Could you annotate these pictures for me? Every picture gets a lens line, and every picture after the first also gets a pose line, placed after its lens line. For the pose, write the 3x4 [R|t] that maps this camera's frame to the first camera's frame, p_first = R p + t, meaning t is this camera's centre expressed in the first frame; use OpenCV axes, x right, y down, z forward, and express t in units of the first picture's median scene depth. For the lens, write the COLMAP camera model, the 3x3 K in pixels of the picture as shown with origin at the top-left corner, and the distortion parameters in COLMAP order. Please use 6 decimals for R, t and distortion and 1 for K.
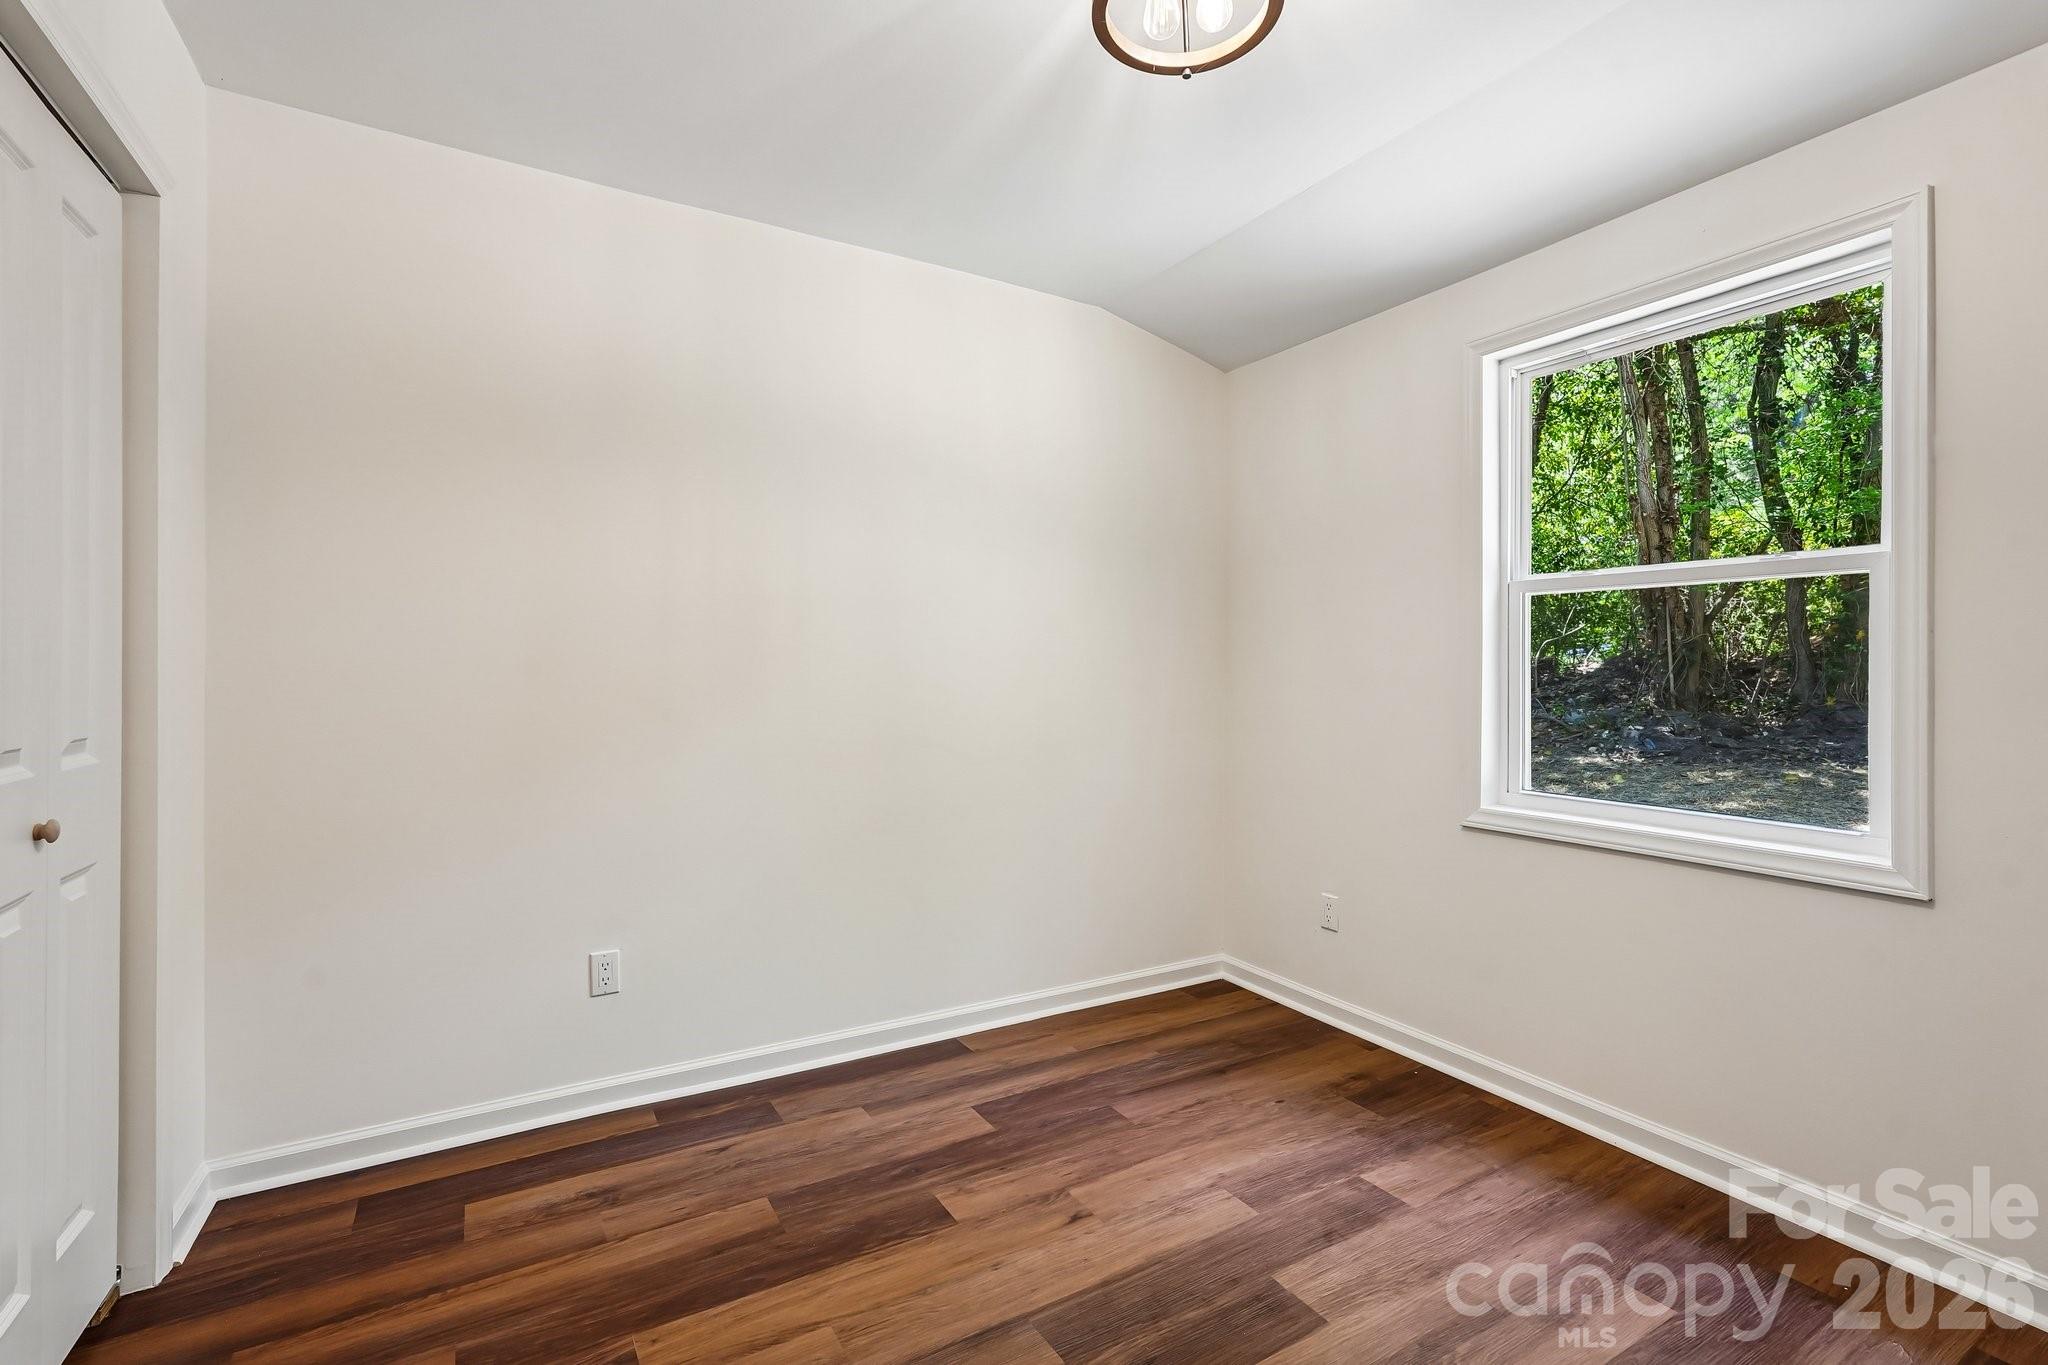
lens RADIAL K [[914.9, 0, 1020.5], [0, 914.9, 667.8], [0, 0, 1]] dist [-0.014858, 0.007569]
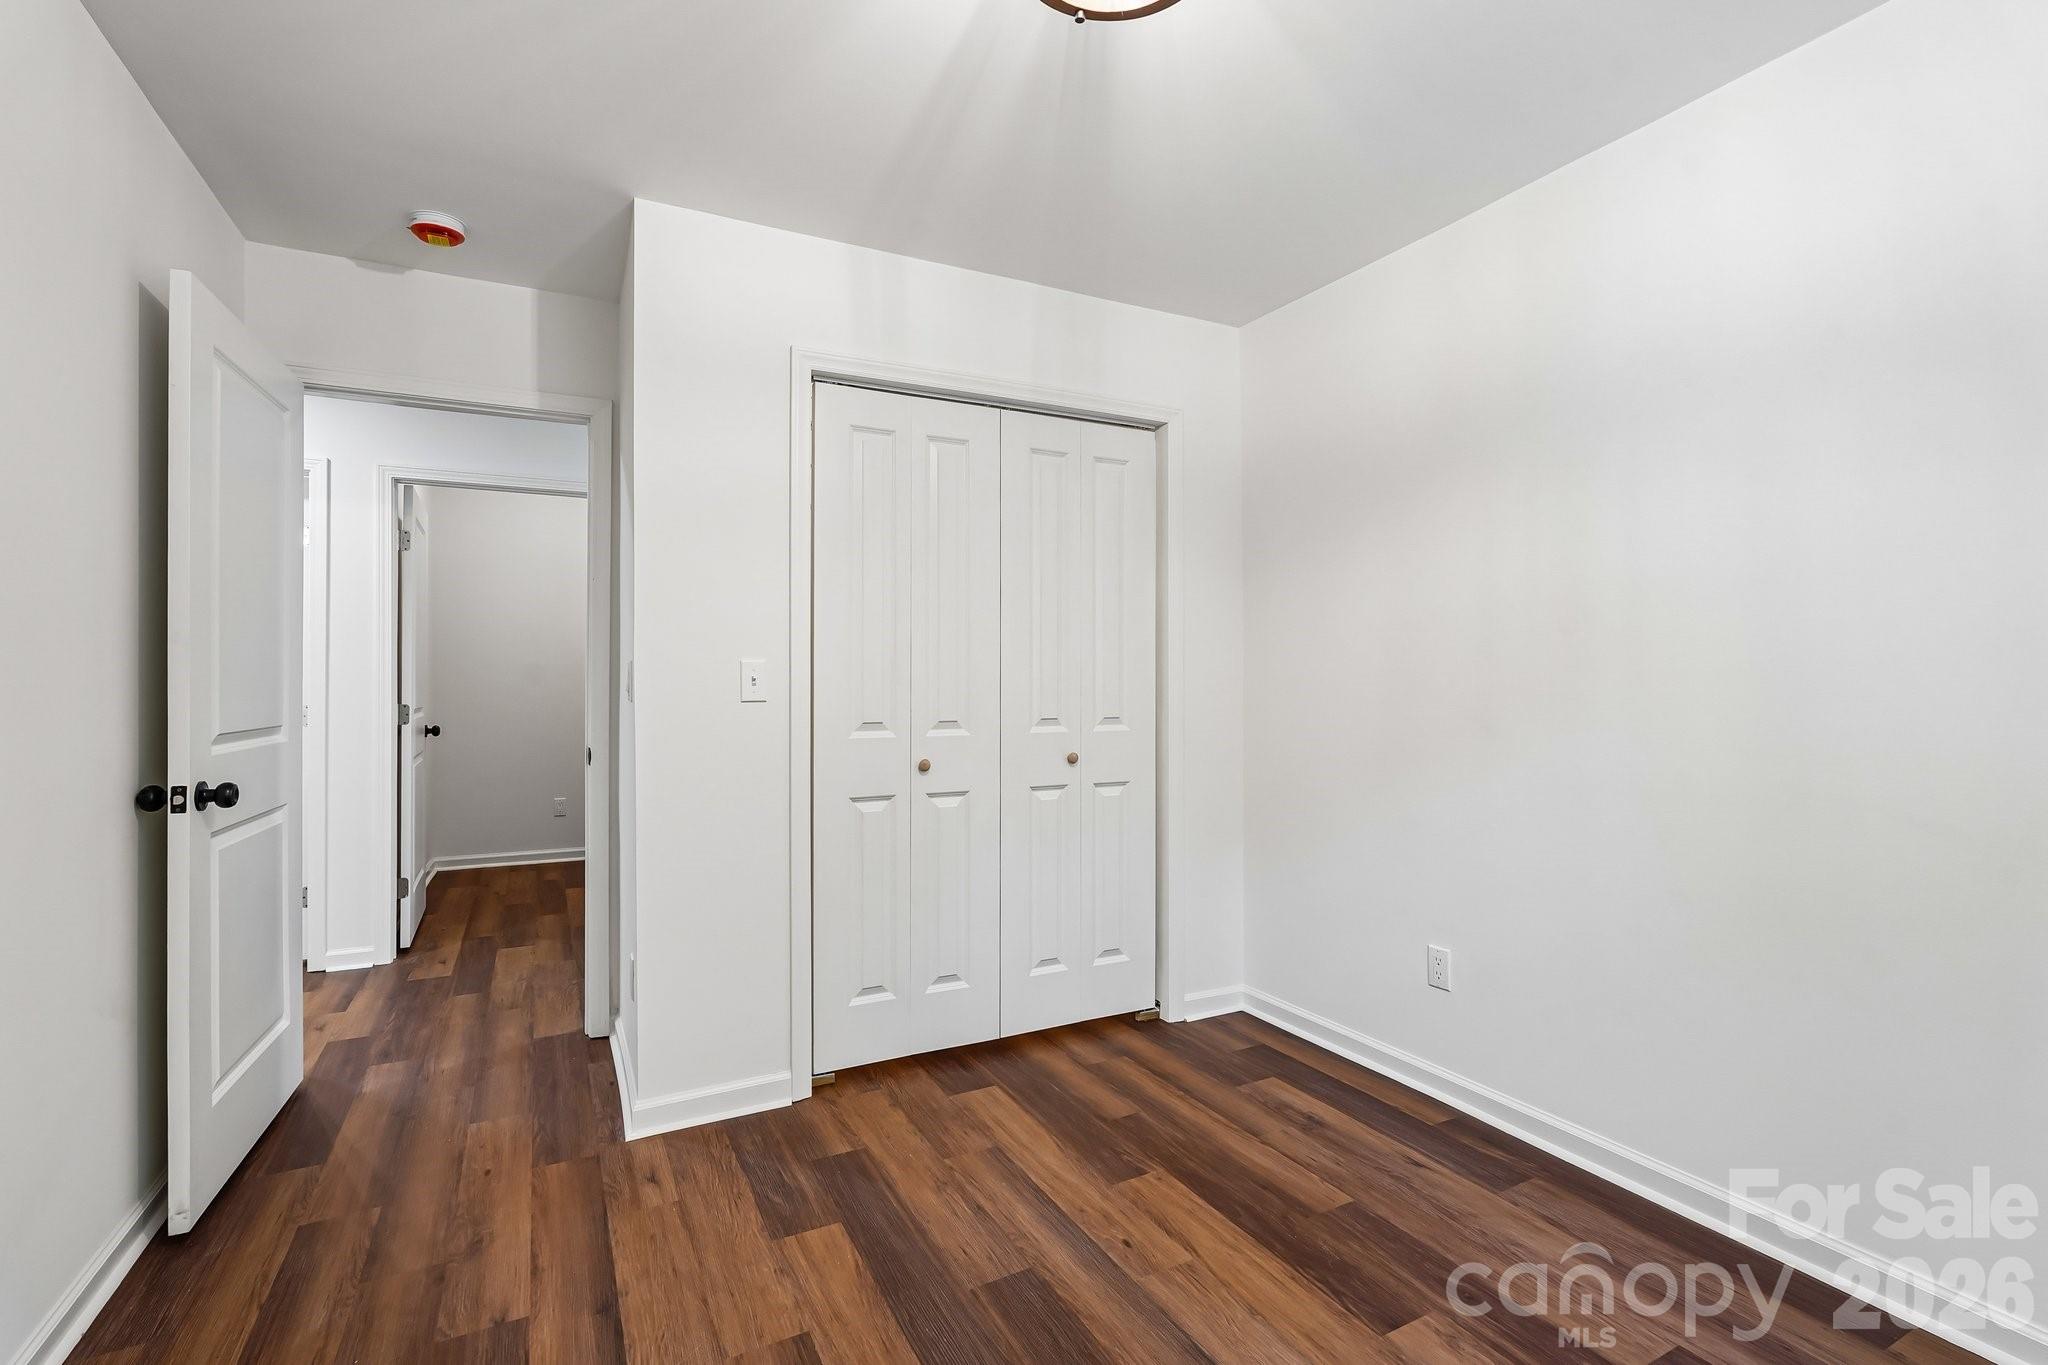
lens RADIAL K [[914.9, 0, 1007.4], [0, 914.9, 679.1], [0, 0, 1]] dist [-0.014858, 0.007569]
pose [[-0.061048, -0.007689, -0.998105, 0.785104], [0.004375, 0.999959, -0.007971, 0.007194], [0.998125, -0.004853, -0.061011, 0.699260]]
